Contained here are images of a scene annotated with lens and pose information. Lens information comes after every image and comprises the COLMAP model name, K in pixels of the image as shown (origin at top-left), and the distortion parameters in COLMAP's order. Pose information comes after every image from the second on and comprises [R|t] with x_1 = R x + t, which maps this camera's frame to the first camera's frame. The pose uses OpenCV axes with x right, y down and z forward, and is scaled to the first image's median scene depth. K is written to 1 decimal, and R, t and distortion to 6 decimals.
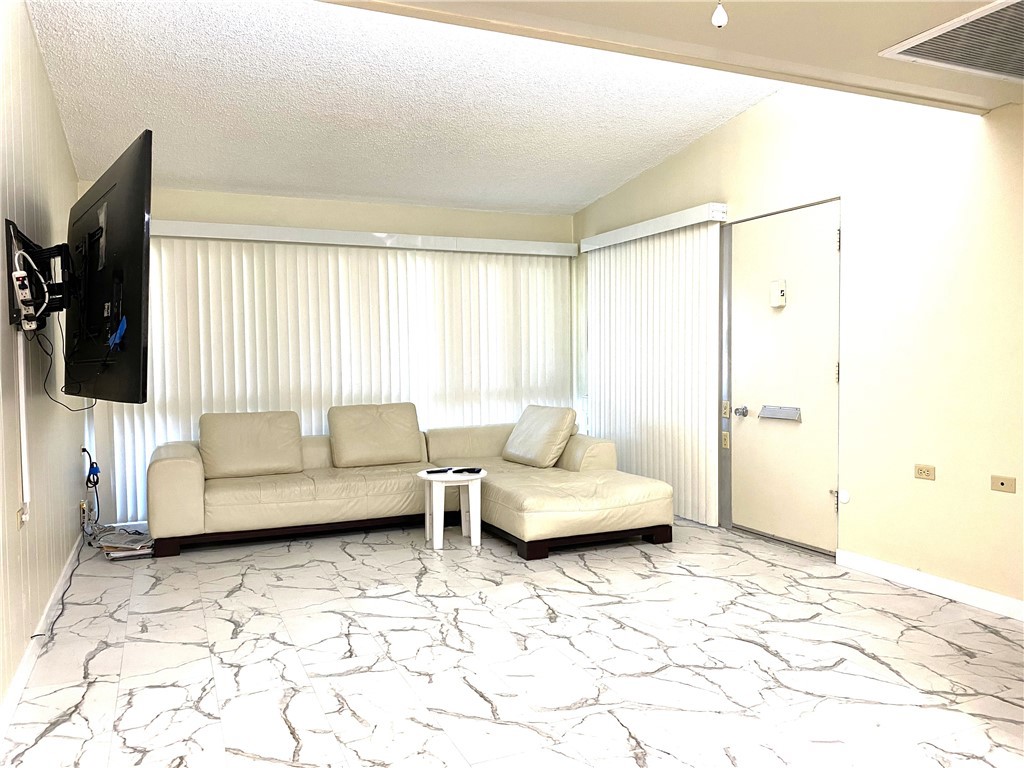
lens RADIAL K [[777.1, 0, 514.7], [0, 777.1, 387.6], [0, 0, 1]] dist [0.009511, -0.004506]
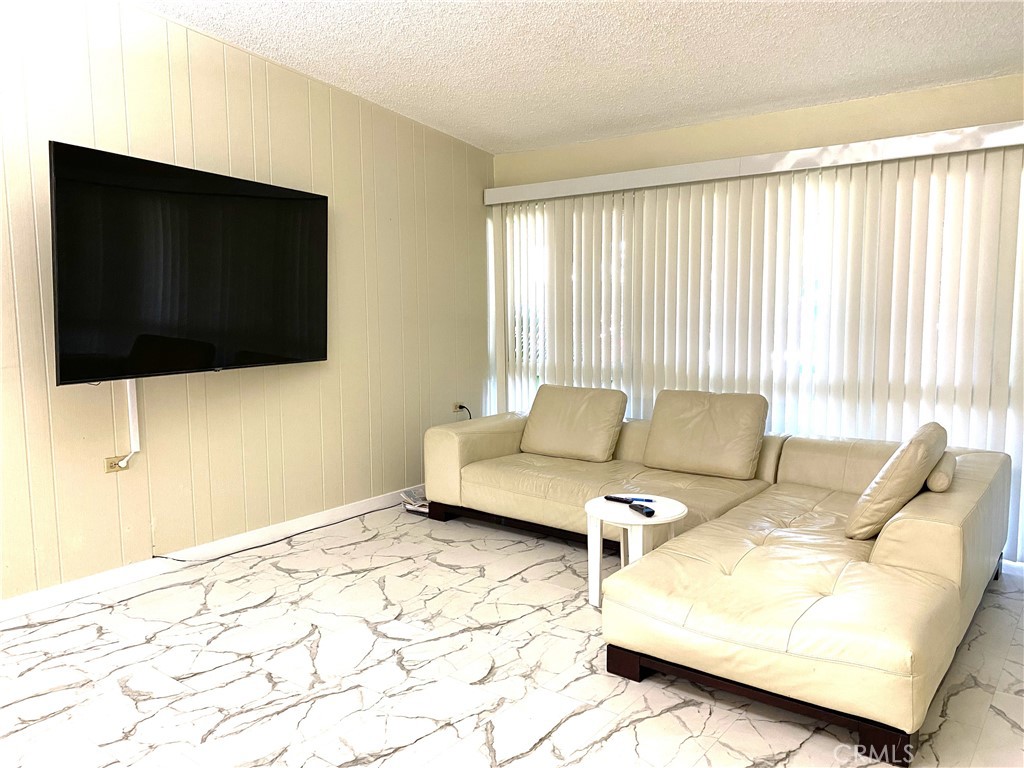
lens RADIAL K [[777.1, 0, 514.8], [0, 777.1, 382.5], [0, 0, 1]] dist [0.009511, -0.004506]
pose [[0.462690, 0.103482, -0.880460, 0.580814], [-0.024565, 0.994279, 0.103950, -0.090438], [0.886180, -0.026468, 0.462585, 0.702870]]
